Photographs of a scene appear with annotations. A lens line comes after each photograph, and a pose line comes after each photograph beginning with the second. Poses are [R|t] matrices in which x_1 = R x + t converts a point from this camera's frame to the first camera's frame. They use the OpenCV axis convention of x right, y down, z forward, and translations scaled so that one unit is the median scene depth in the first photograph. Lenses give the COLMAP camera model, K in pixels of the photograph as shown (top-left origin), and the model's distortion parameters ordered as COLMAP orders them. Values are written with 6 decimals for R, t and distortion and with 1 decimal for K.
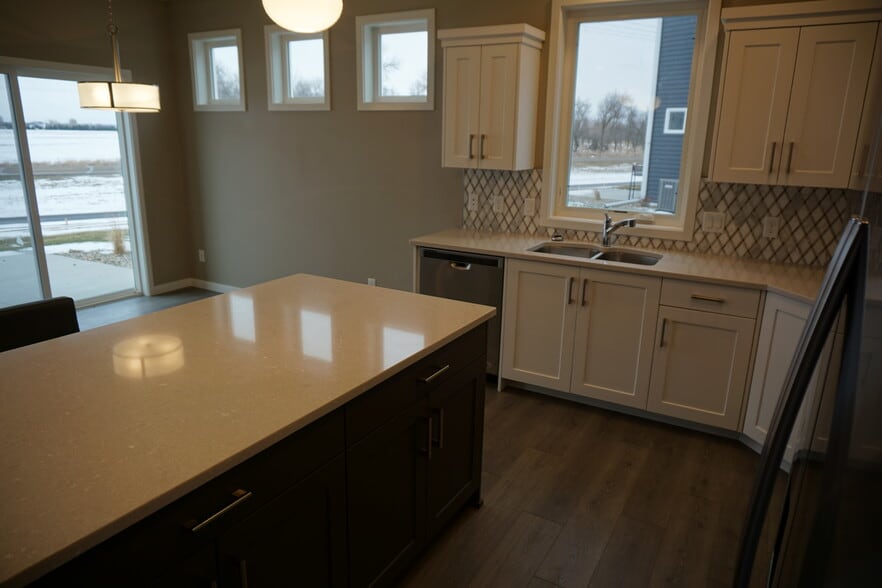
lens RADIAL K [[586.1, 0, 441.9], [0, 586.1, 294.8], [0, 0, 1]] dist [-0.040103, 0.020758]
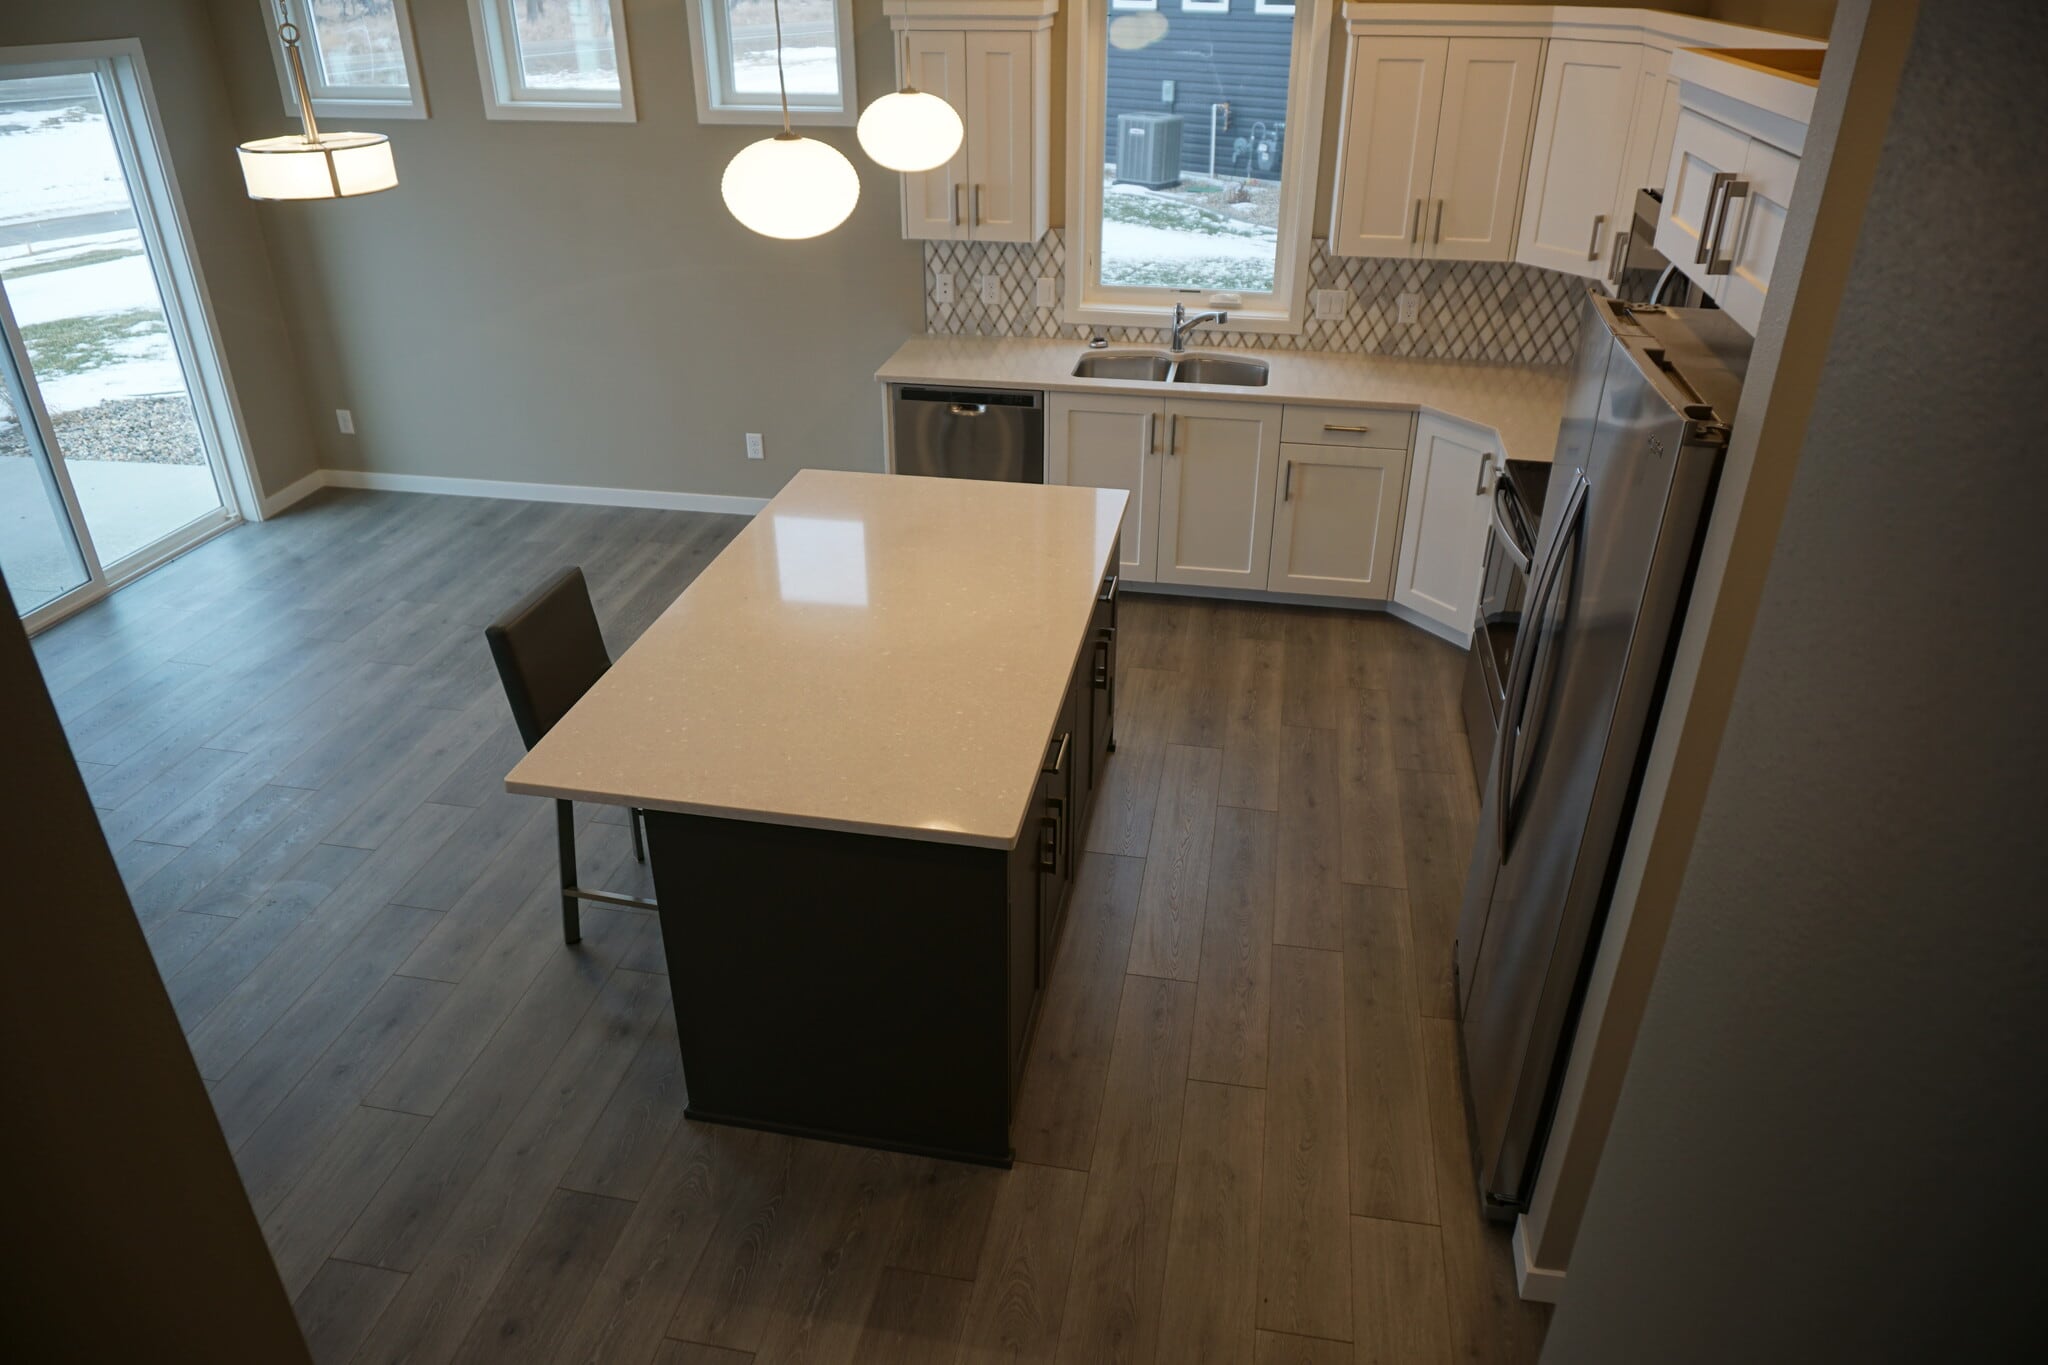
lens RADIAL K [[1360.9, 0, 1019.4], [0, 1360.9, 679.6], [0, 0, 1]] dist [-0.040103, 0.020758]
pose [[0.943316, -0.175628, 0.281620, -0.366906], [0.105293, 0.963047, 0.247899, -0.122741], [-0.314751, -0.204195, 0.926950, -0.407010]]
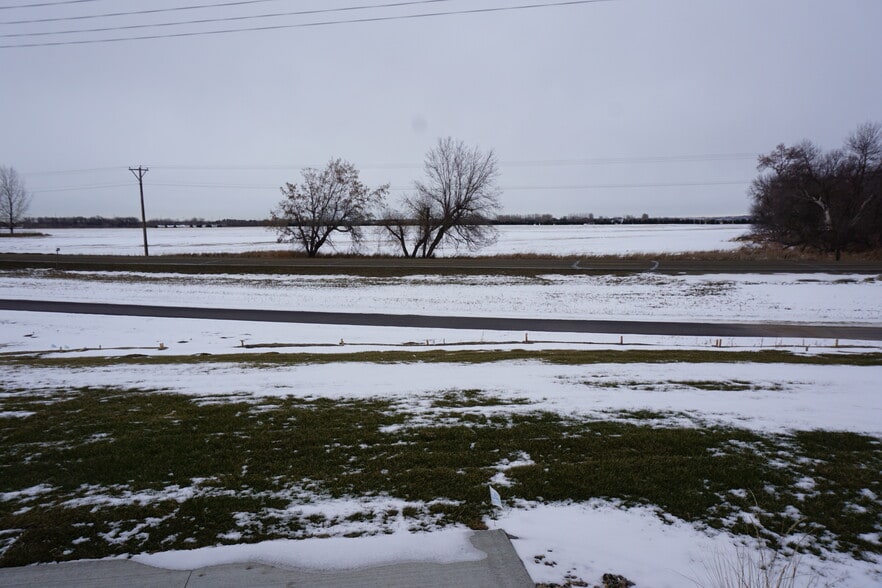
lens RADIAL K [[586.1, 0, 442.9], [0, 586.1, 296.6], [0, 0, 1]] dist [-0.040103, 0.020758]
pose [[0.636181, 0.065776, -0.768731, -0.961718], [-0.179105, 0.981732, -0.064221, -0.433787], [0.750463, 0.178540, 0.636340, 1.470037]]
